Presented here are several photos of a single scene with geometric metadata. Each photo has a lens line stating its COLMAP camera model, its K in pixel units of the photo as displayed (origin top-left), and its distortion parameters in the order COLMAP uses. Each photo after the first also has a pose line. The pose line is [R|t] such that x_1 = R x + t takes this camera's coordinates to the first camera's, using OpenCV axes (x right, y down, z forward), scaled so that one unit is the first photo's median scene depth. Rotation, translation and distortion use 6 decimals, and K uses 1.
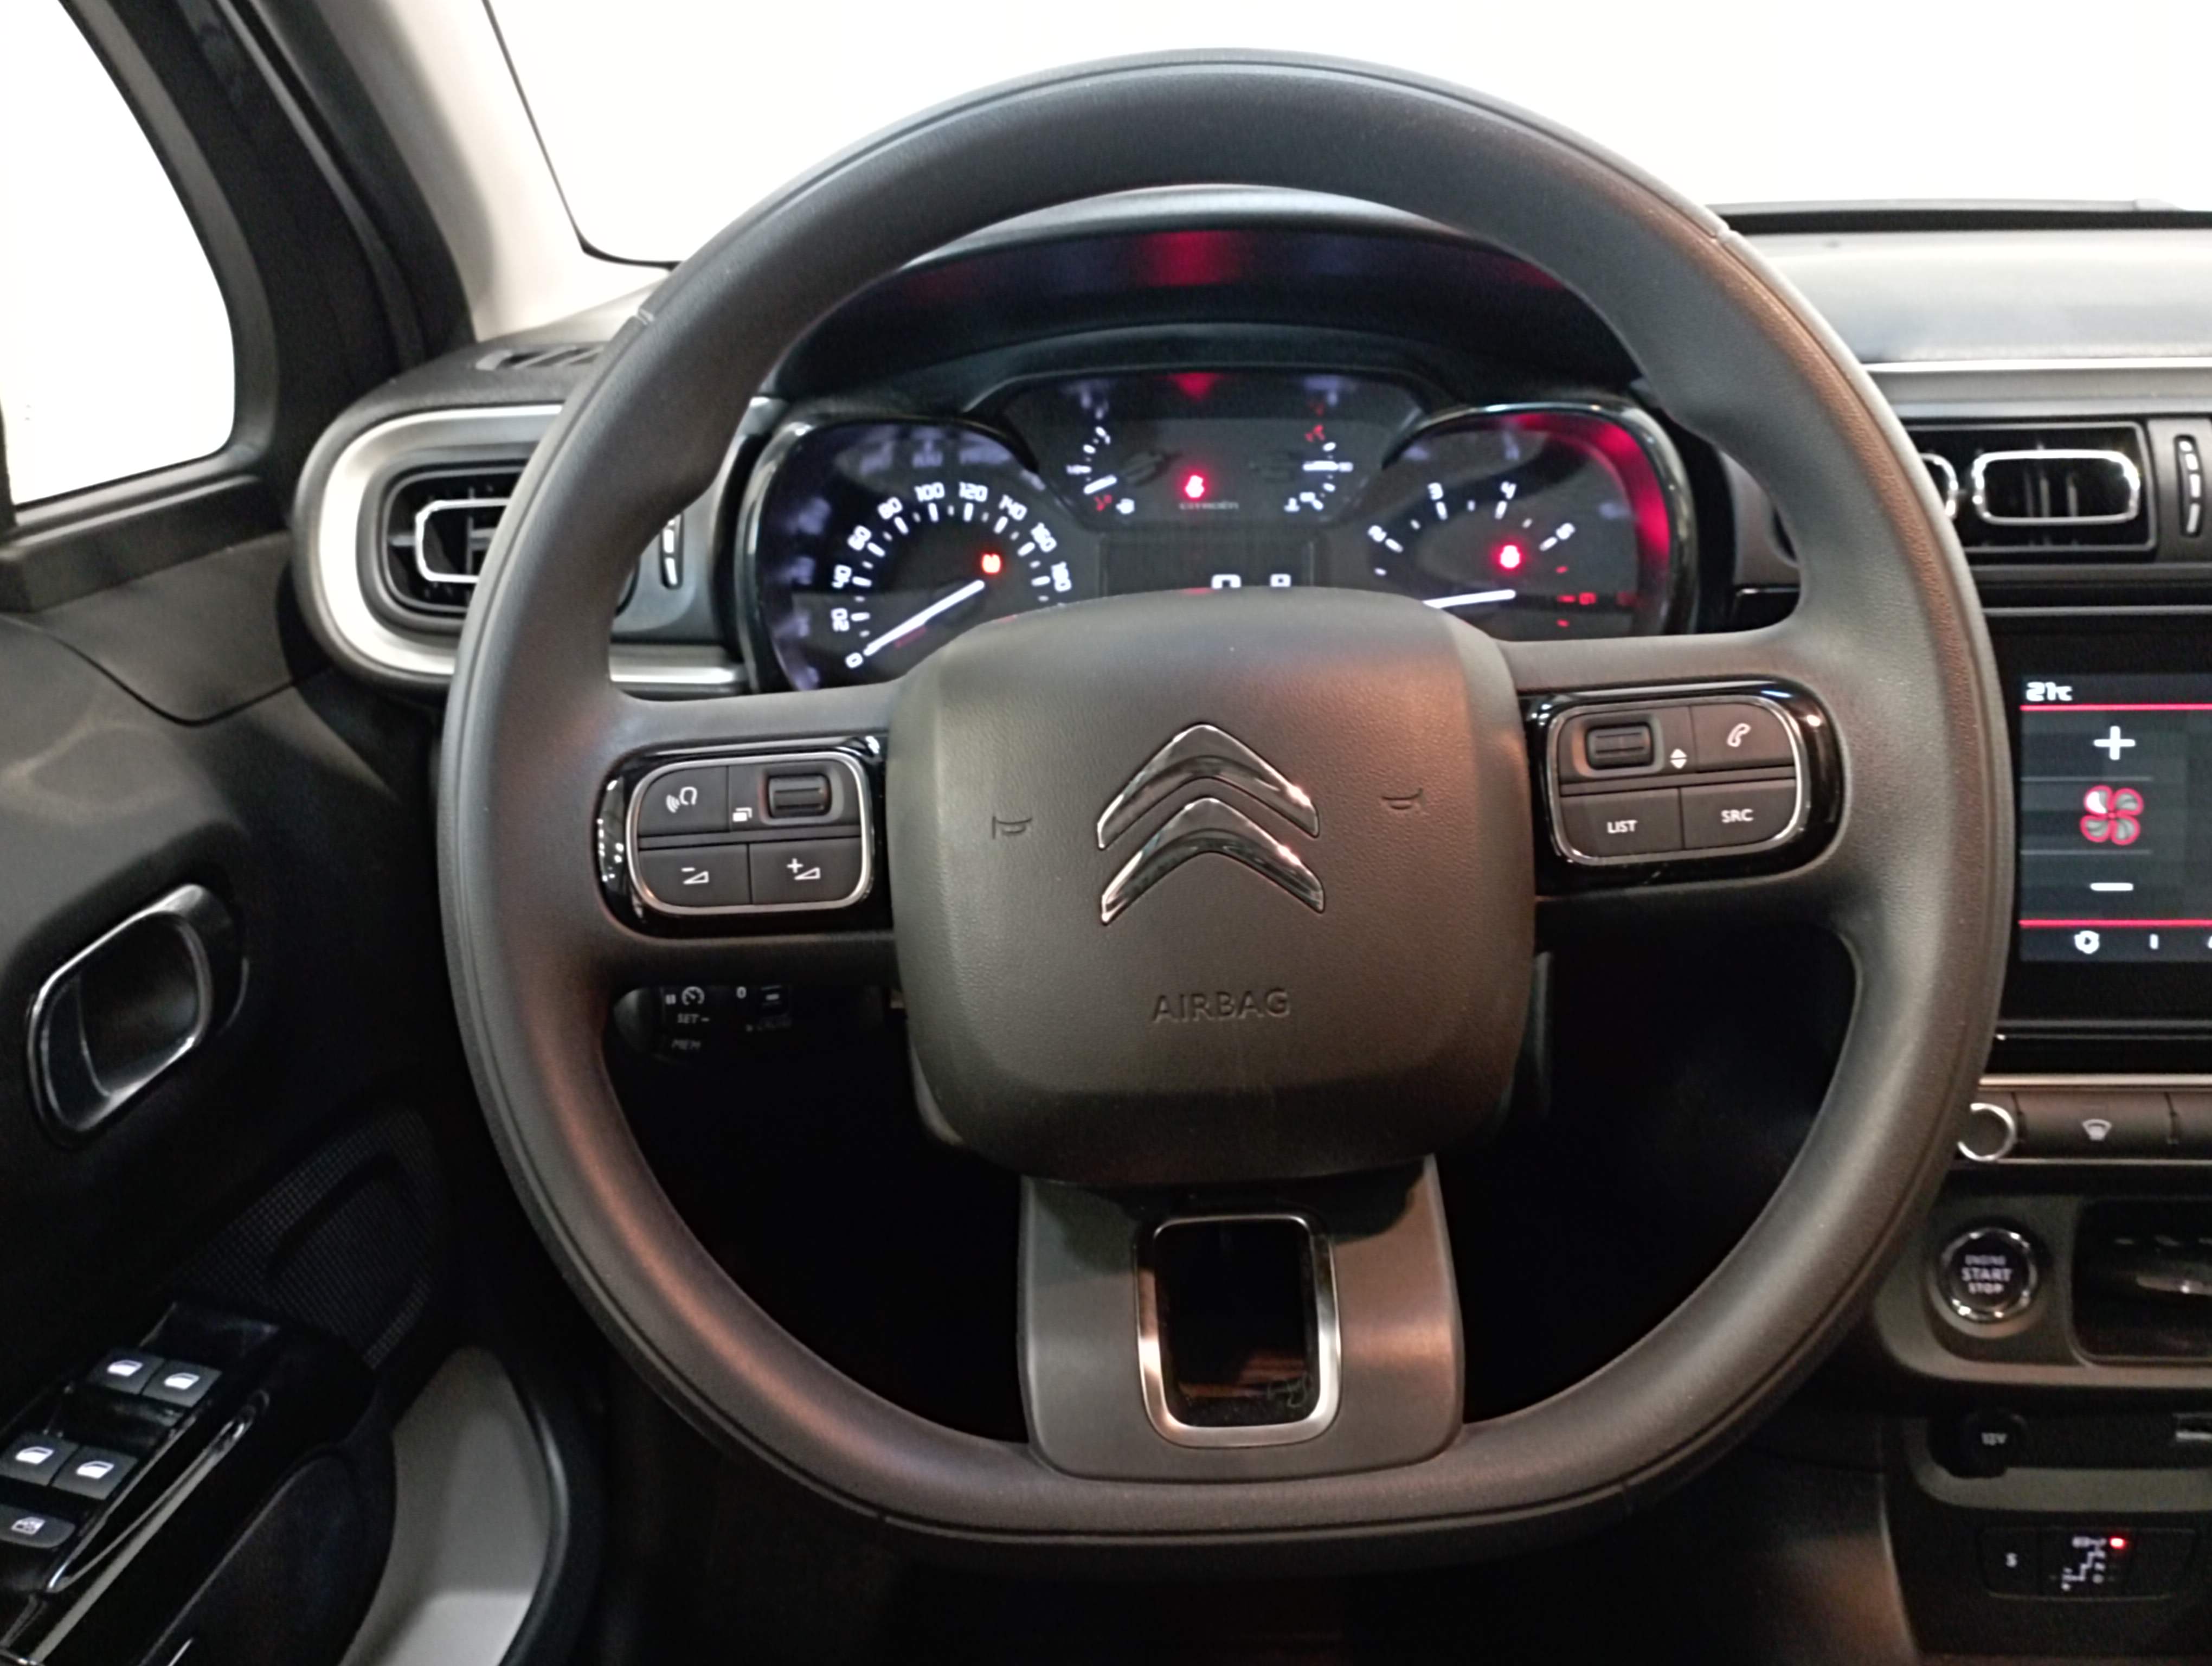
lens RADIAL K [[1881.6, 0, 1106.0], [0, 1881.6, 833.0], [0, 0, 1]] dist [0.091887, -0.137431]
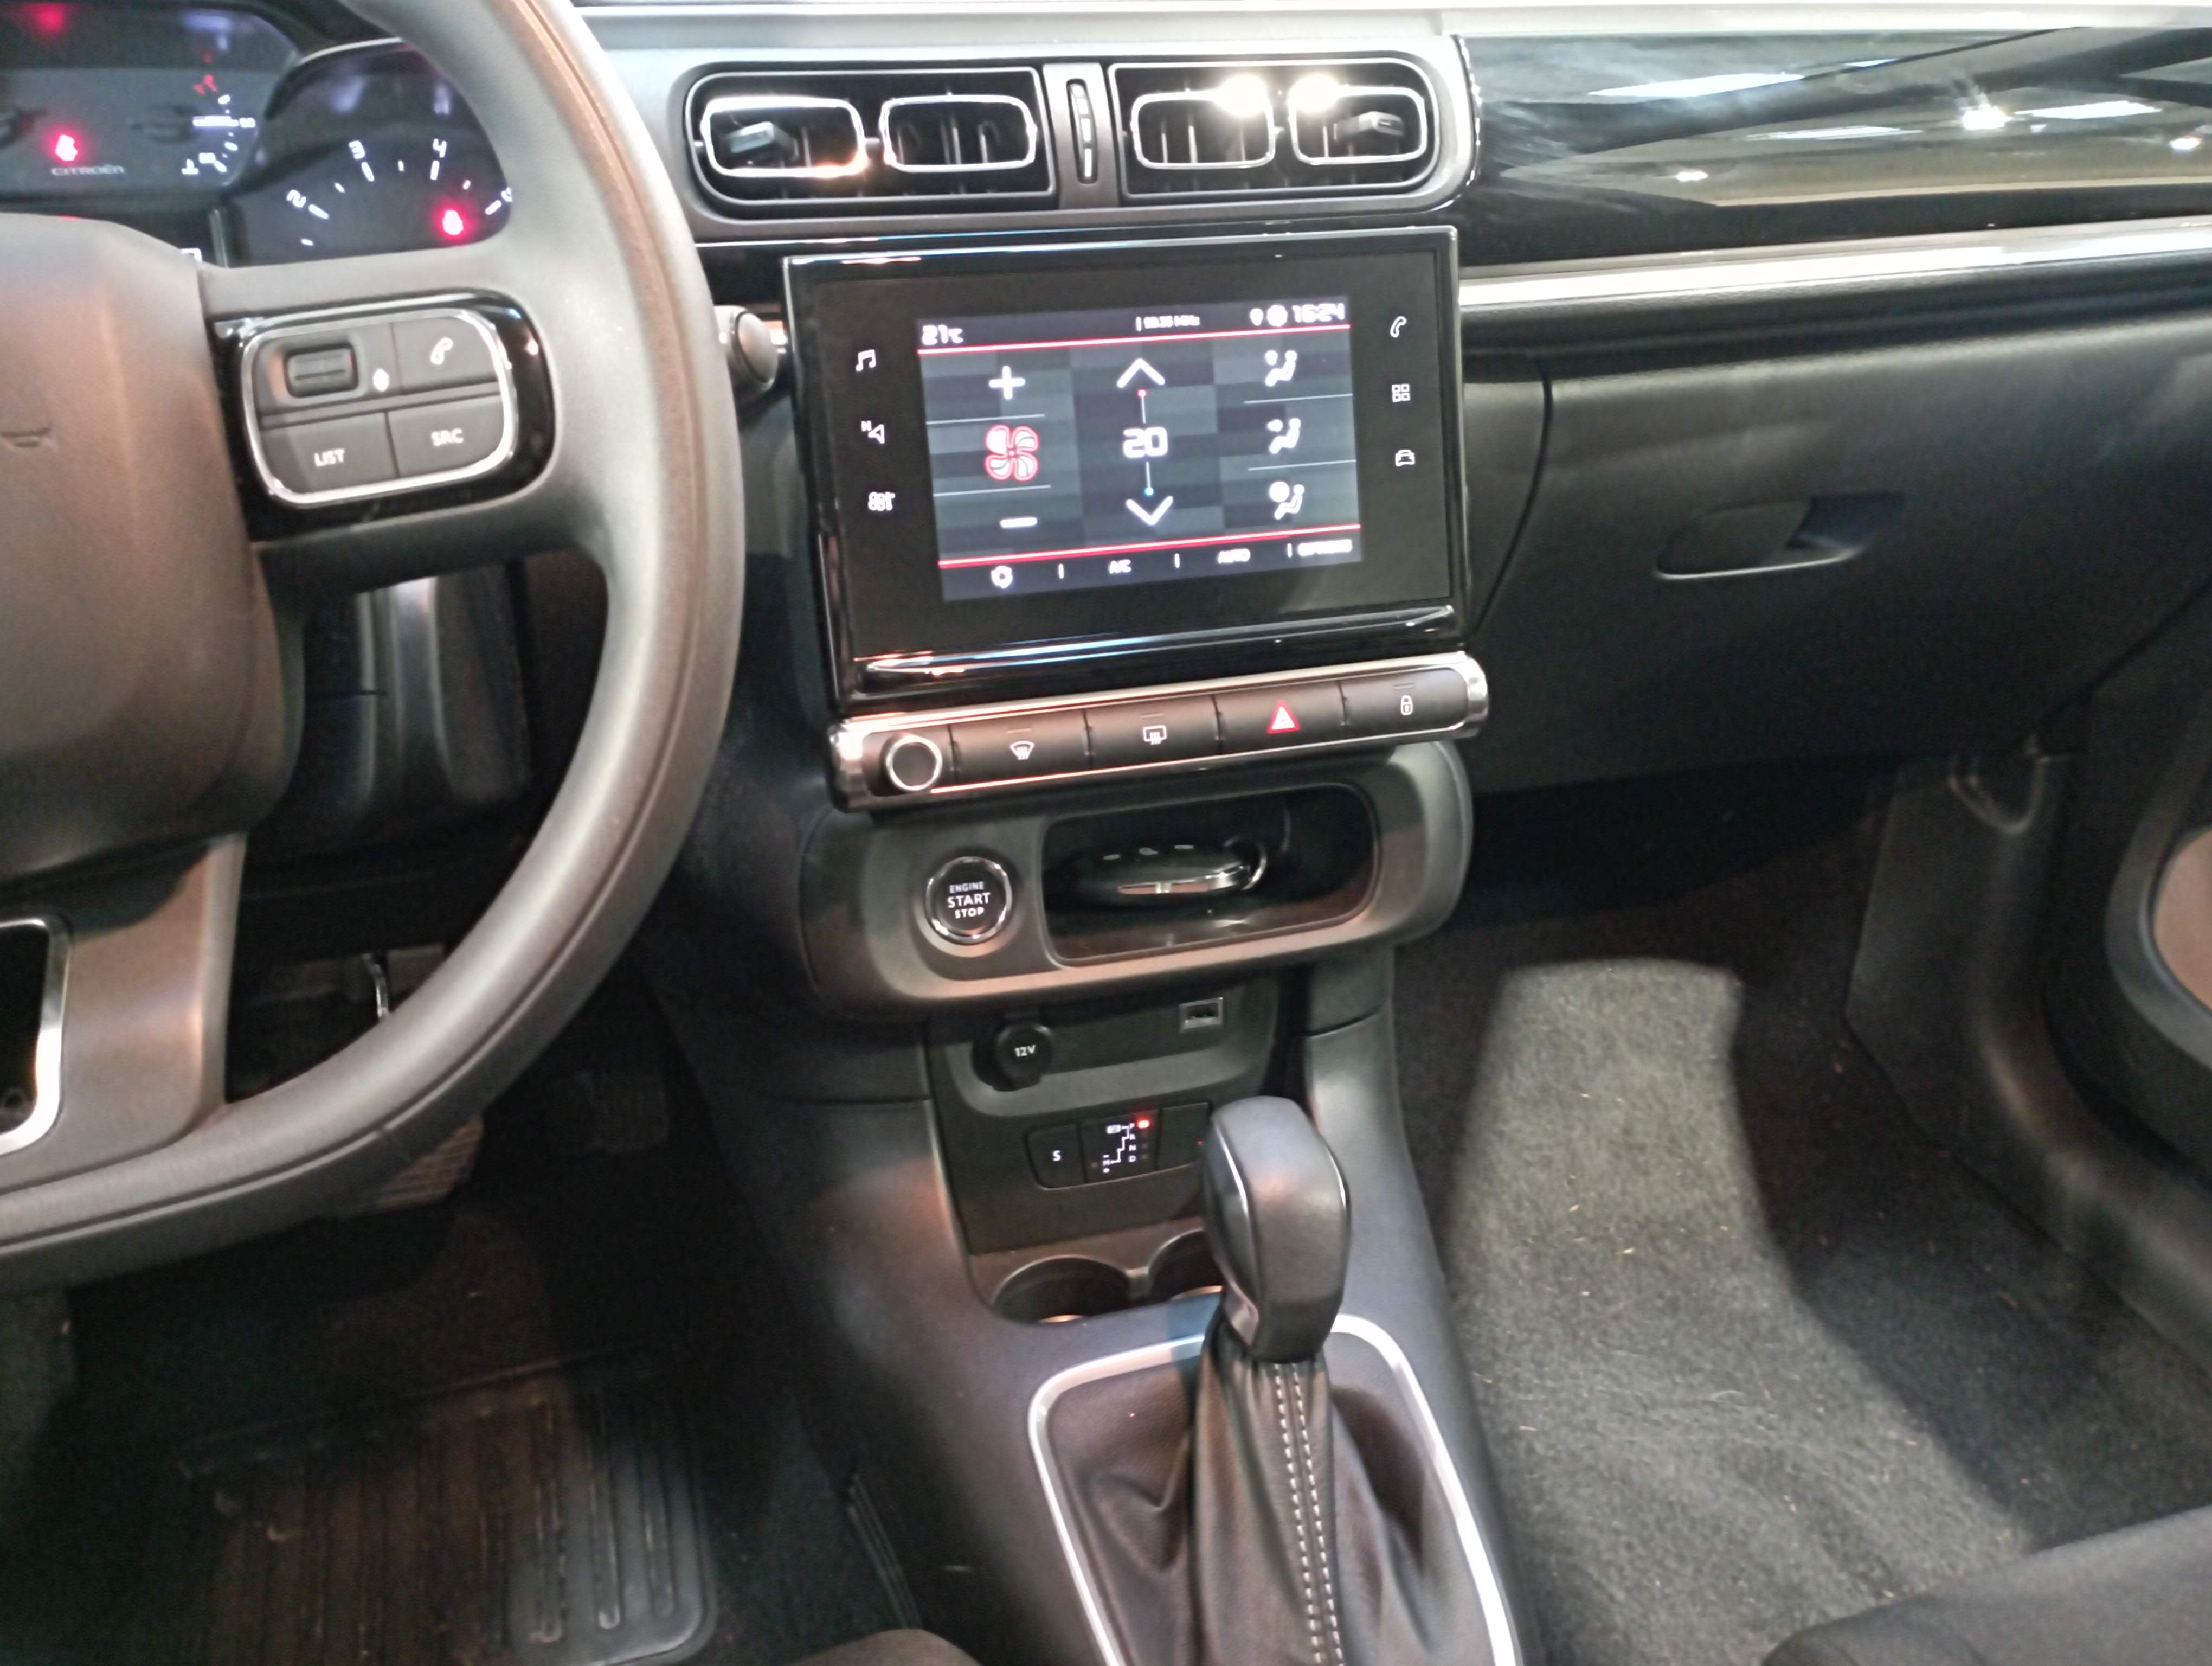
lens RADIAL K [[1859.3, 0, 1106.0], [0, 1859.3, 833.0], [0, 0, 1]] dist [0.101334, -0.133388]
pose [[0.947126, -0.123499, 0.296142, 0.223258], [0.086406, 0.987033, 0.135275, 0.057240], [-0.309008, -0.102534, 0.945516, -0.011844]]
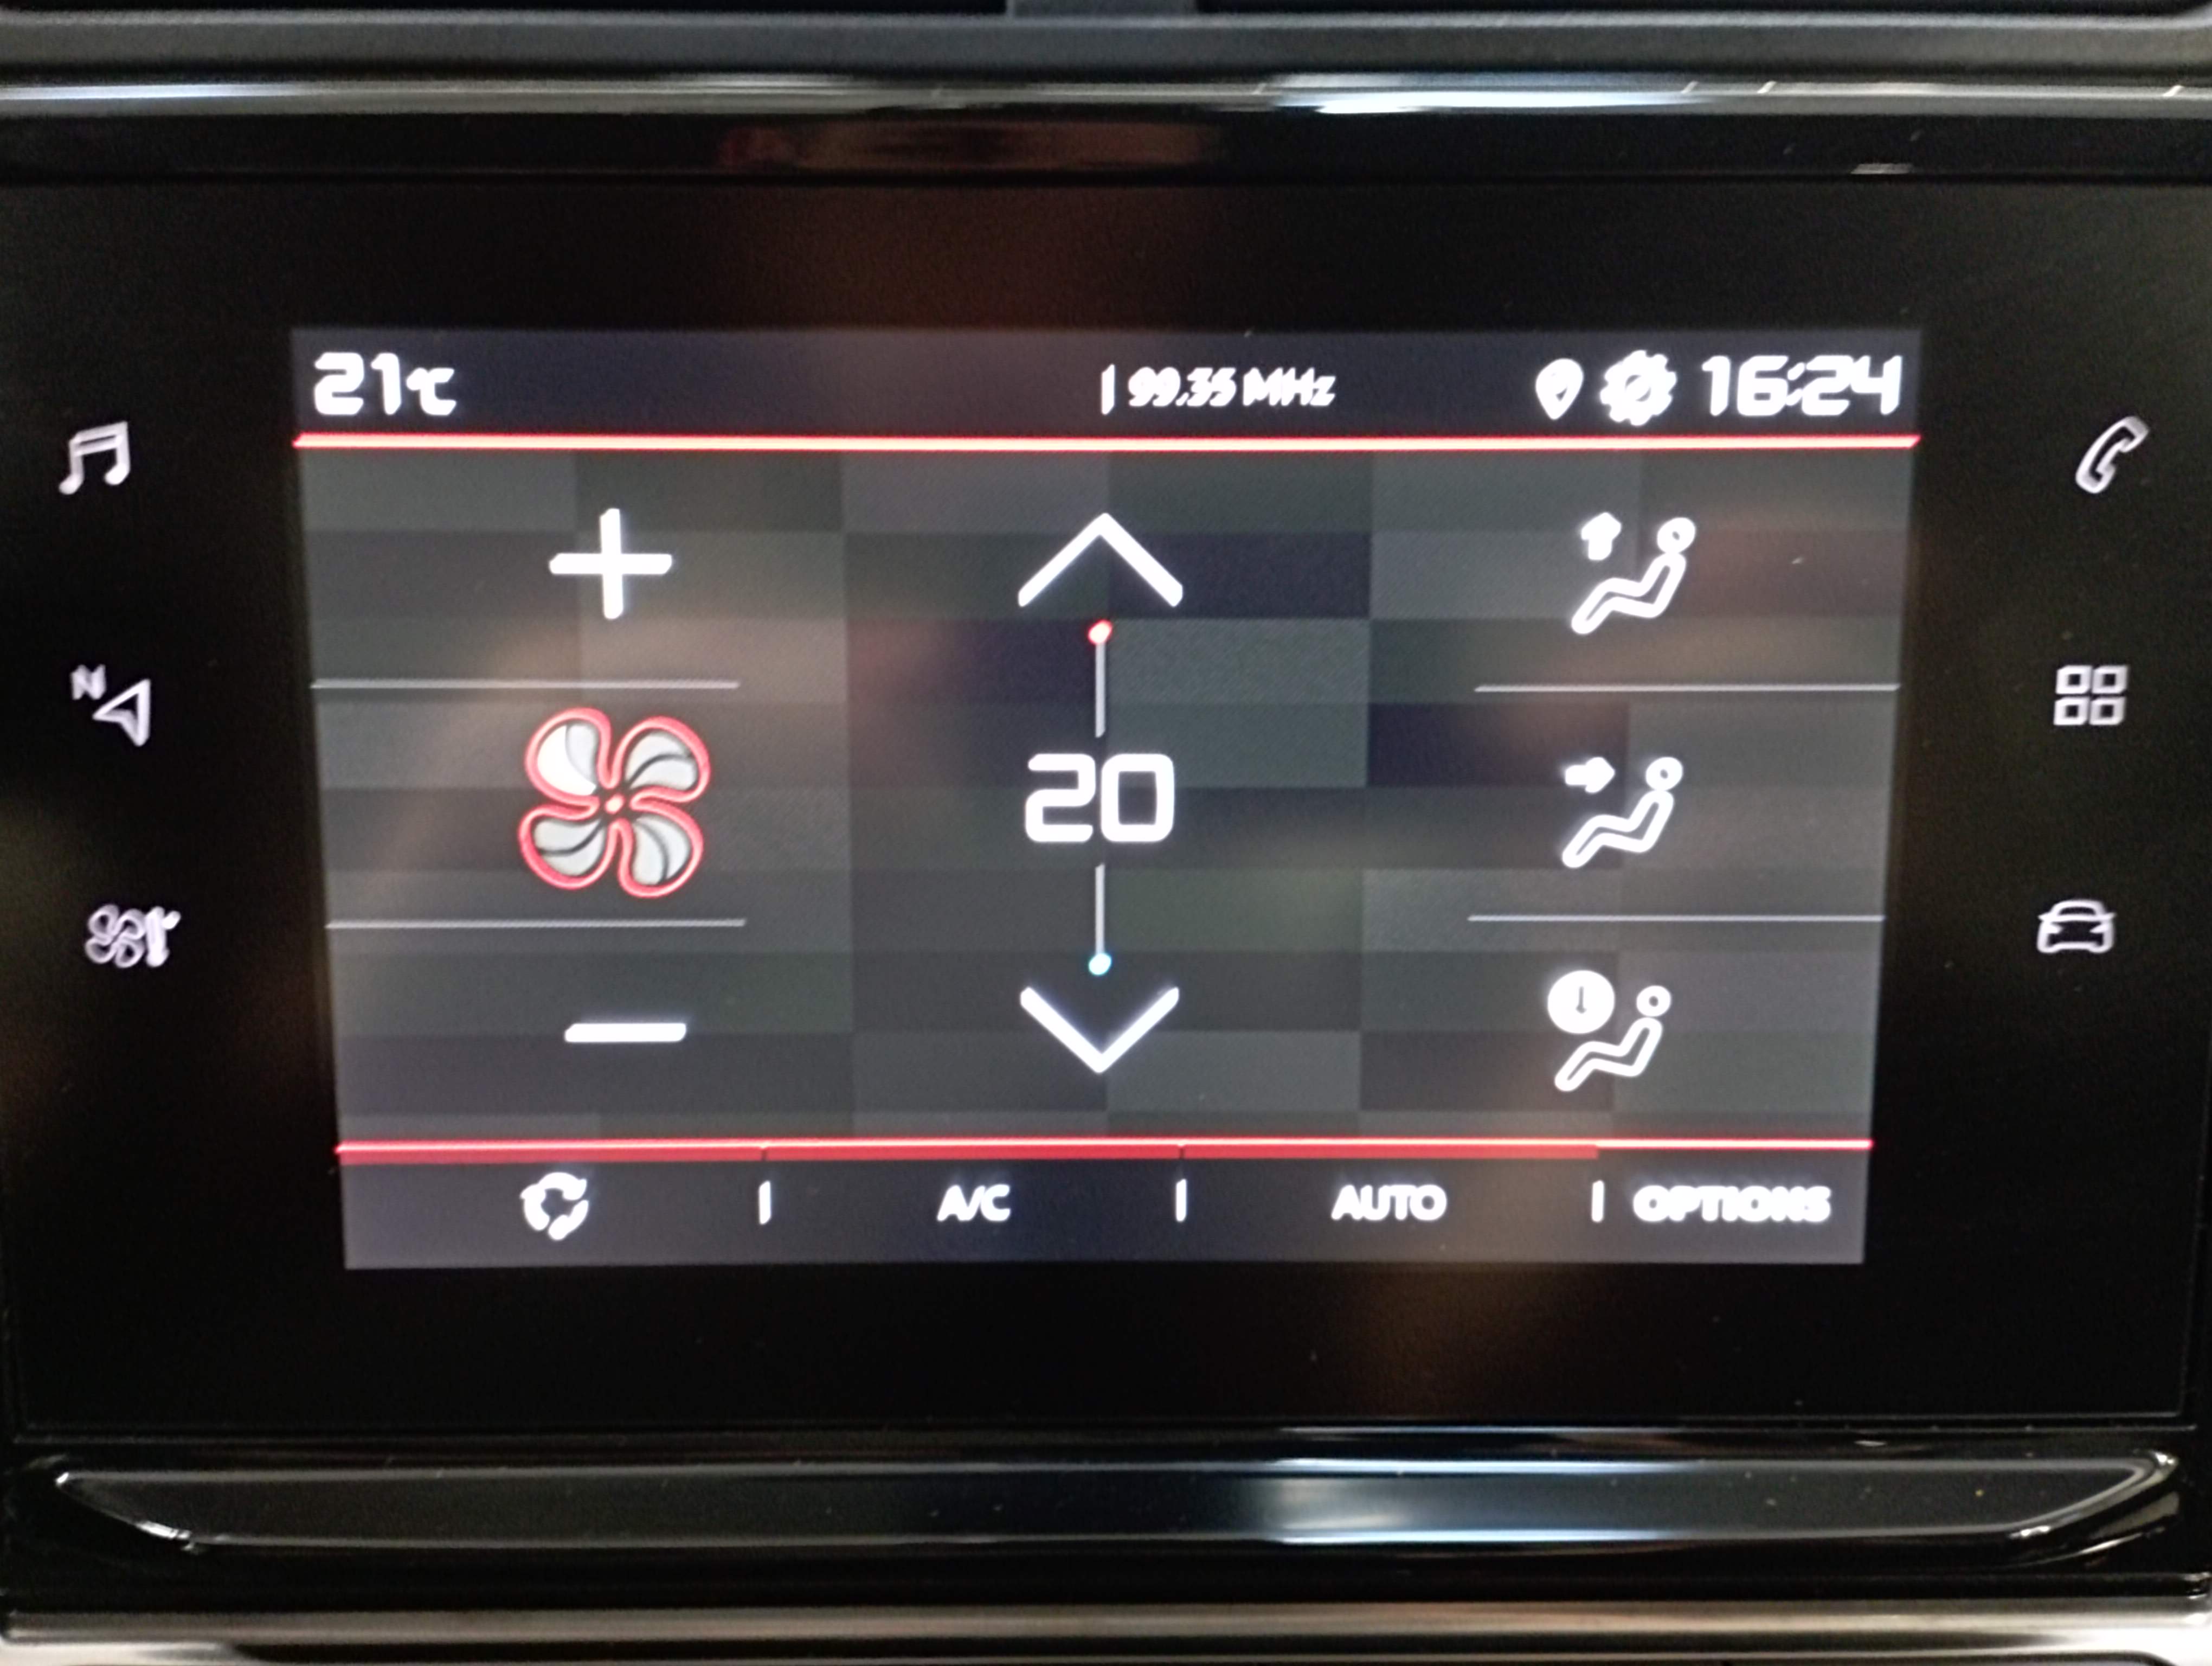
lens RADIAL K [[1881.6, 0, 1106.0], [0, 1881.6, 833.0], [0, 0, 1]] dist [0.091887, -0.137431]
pose [[0.998730, -0.001958, 0.050338, 0.538360], [-0.003595, 0.993926, 0.109988, -0.034774], [-0.050247, -0.110029, 0.992657, 0.634111]]
